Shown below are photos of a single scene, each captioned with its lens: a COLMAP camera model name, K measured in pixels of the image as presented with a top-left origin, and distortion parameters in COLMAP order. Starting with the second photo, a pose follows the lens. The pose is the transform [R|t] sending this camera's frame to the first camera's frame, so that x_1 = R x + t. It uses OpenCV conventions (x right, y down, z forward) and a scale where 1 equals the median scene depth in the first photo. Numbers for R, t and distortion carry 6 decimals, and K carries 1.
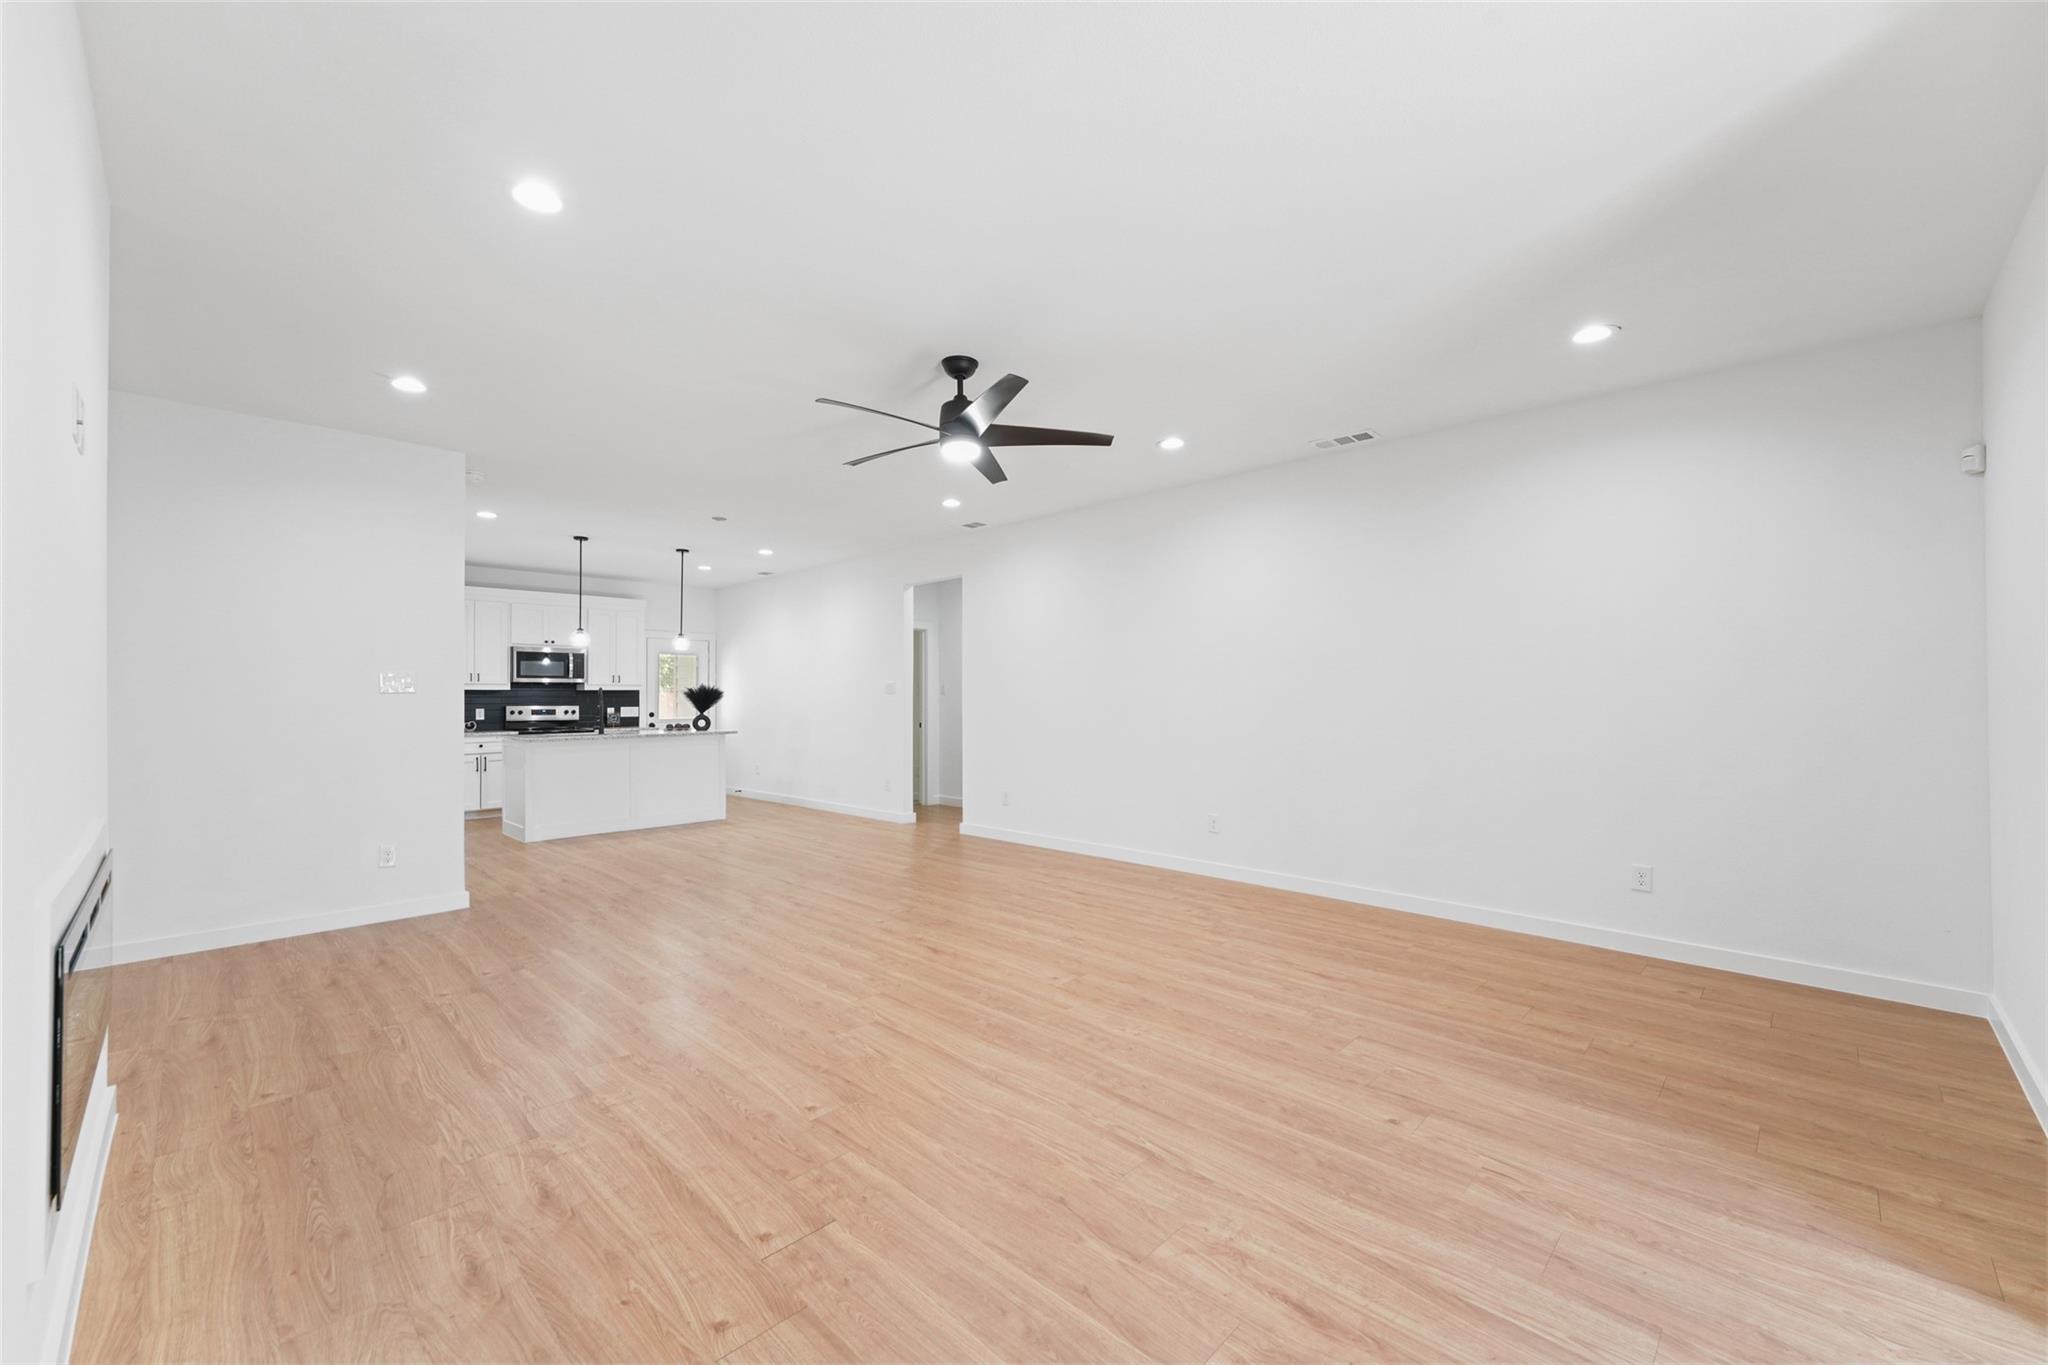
lens RADIAL K [[804.2, 0, 1023.5], [0, 804.2, 686.8], [0, 0, 1]] dist [0.000449, 0.000147]
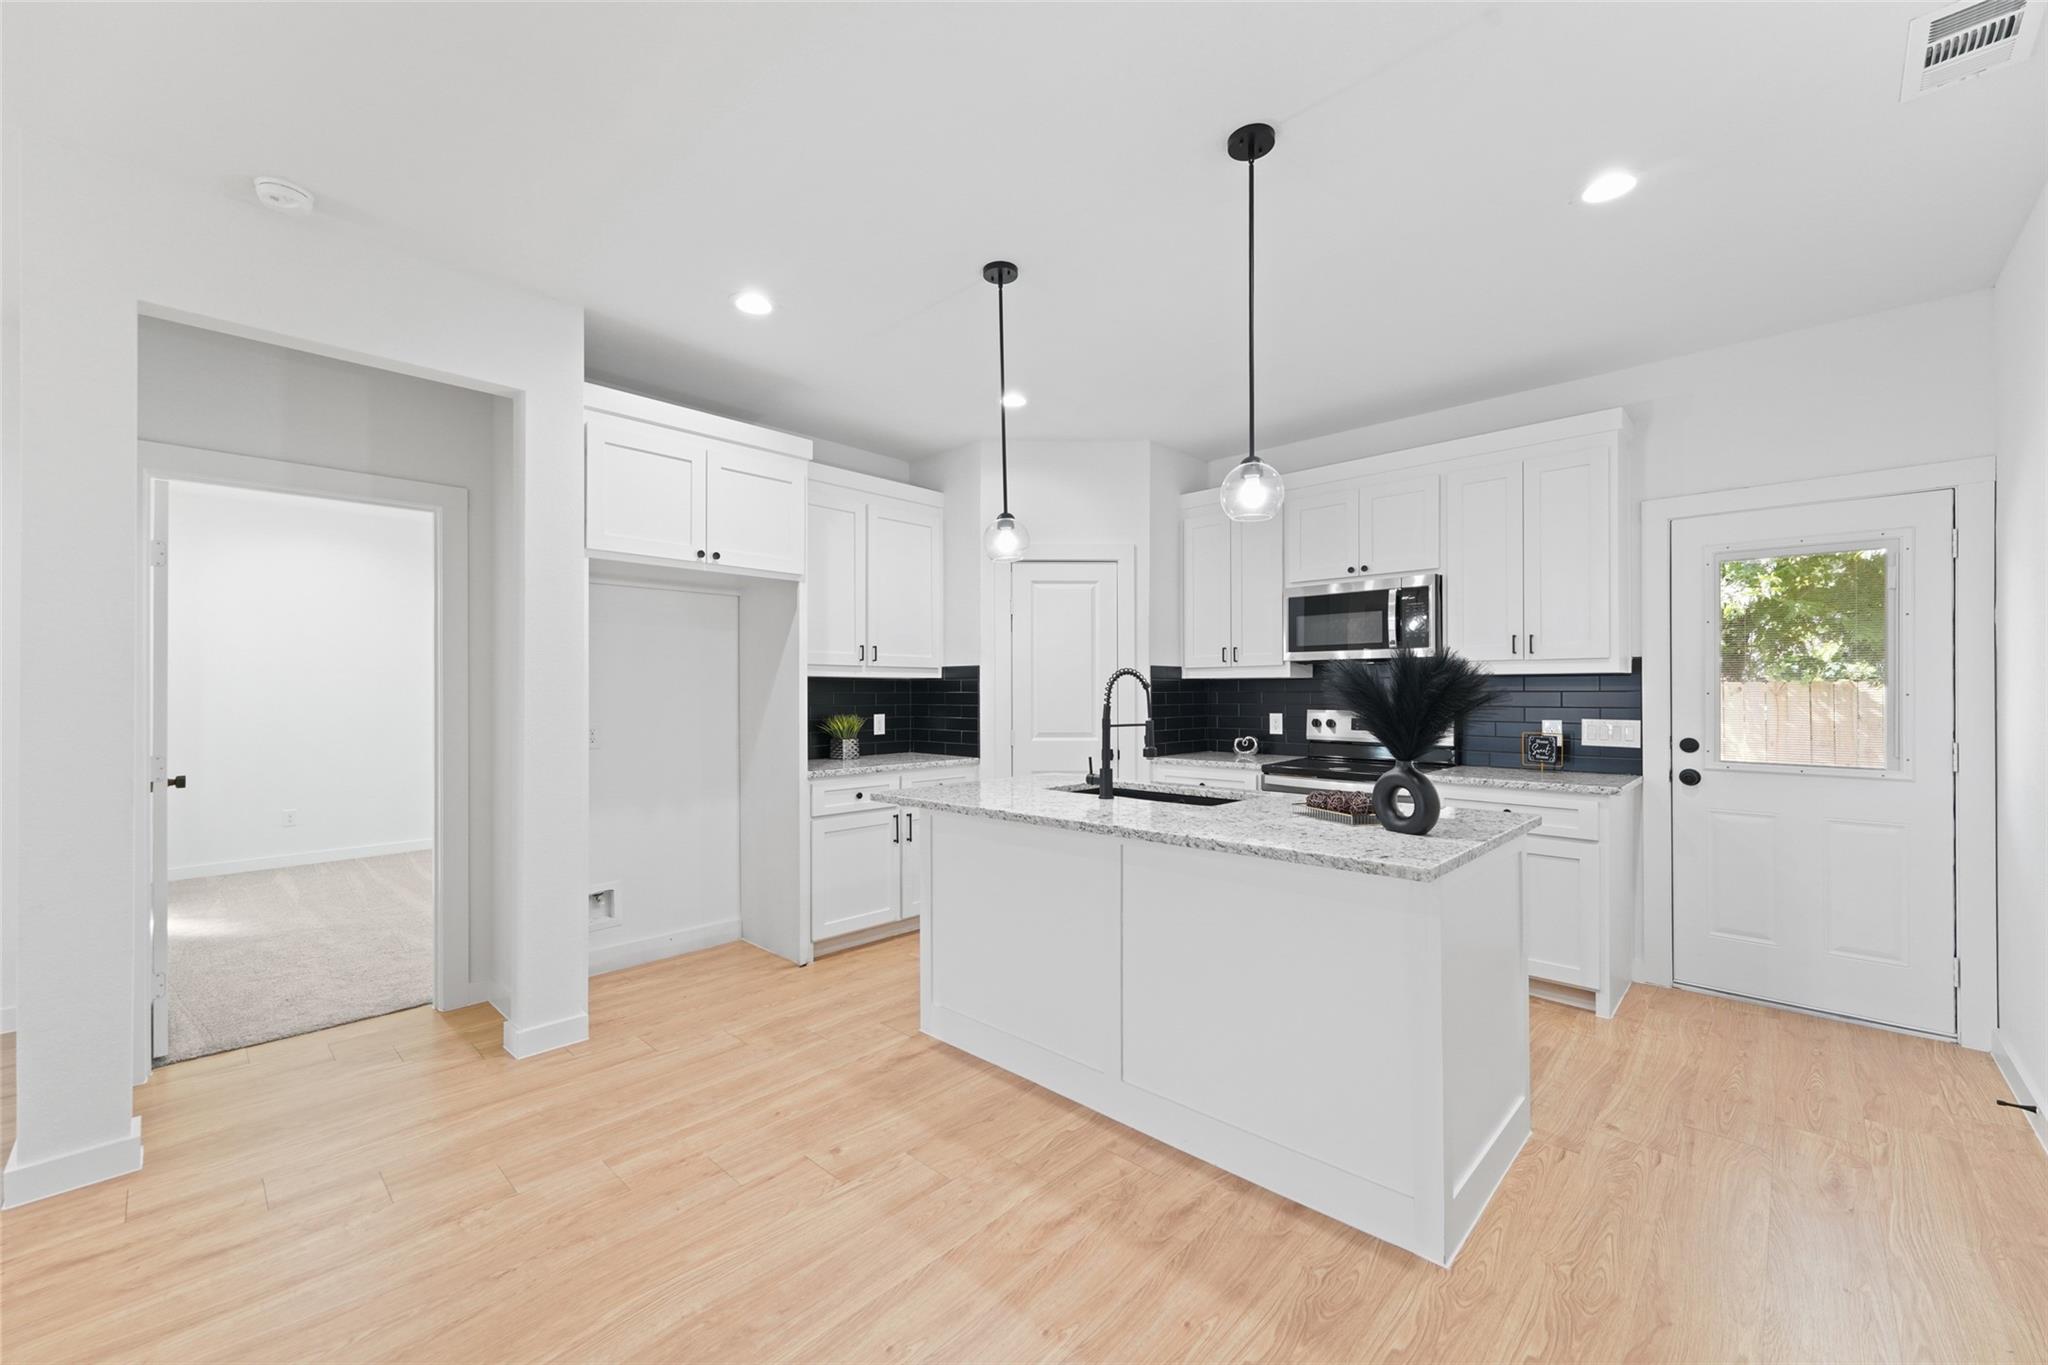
lens RADIAL K [[804.2, 0, 1017.8], [0, 804.2, 690.5], [0, 0, 1]] dist [0.000449, 0.000147]
pose [[0.021783, 0.003106, -0.999758, -0.143089], [0.013011, 0.999910, 0.003390, 0.007685], [0.999678, -0.013082, 0.021740, 0.793829]]
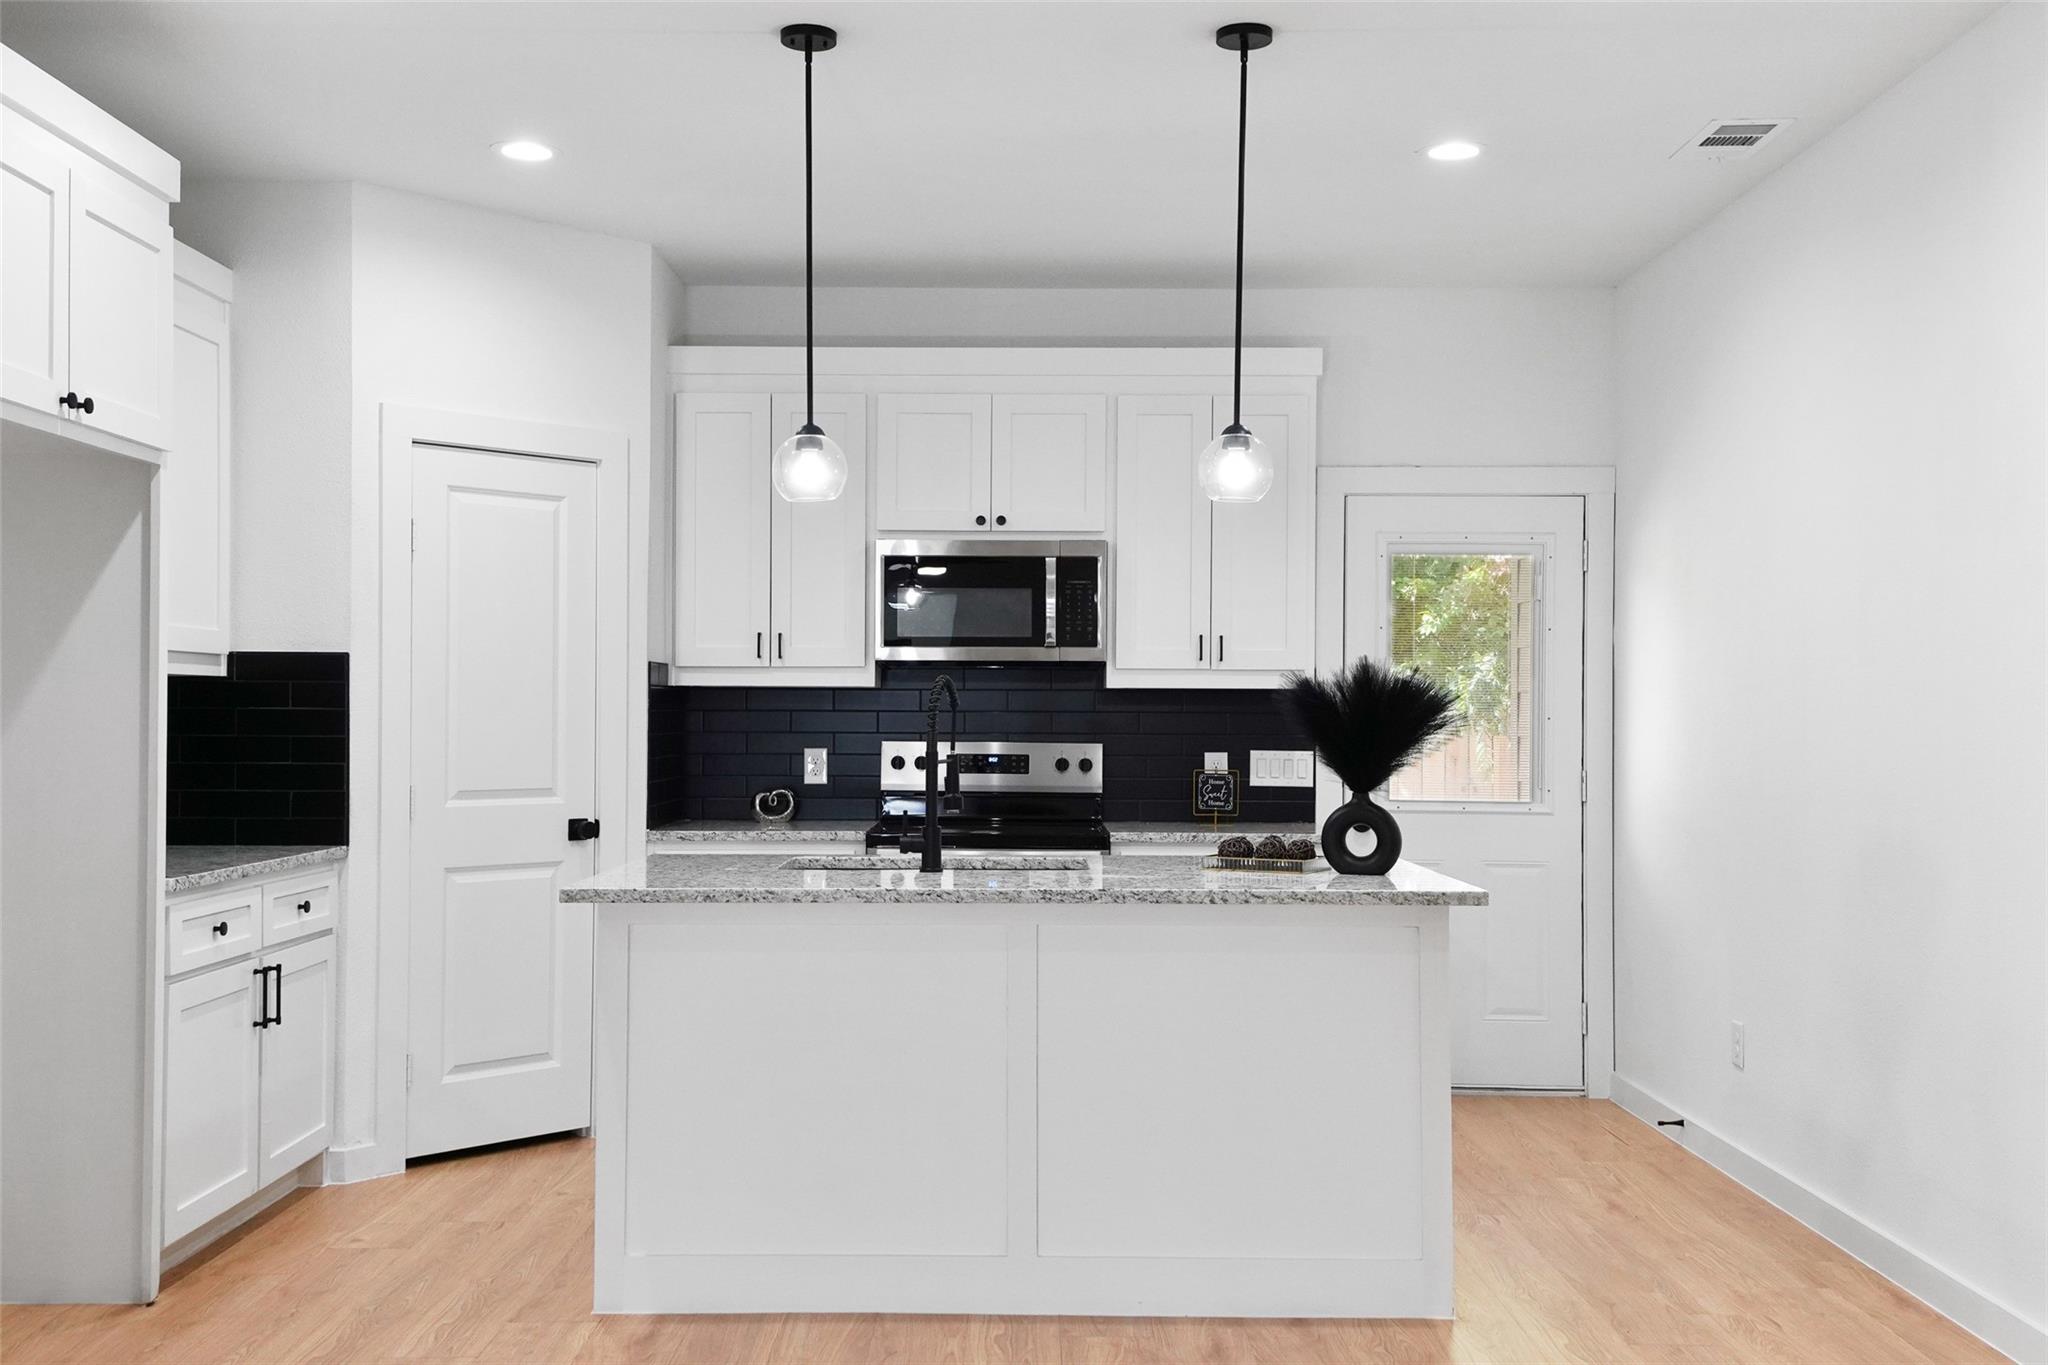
lens RADIAL K [[1947.9, 0, 1019.7], [0, 1947.9, 692.8], [0, 0, 1]] dist [0.045107, 0.000000]
pose [[0.700948, 0.000805, -0.713212, -0.086081], [0.000067, 0.999999, 0.001194, 0.004828], [0.713213, -0.000885, 0.700947, 0.516865]]
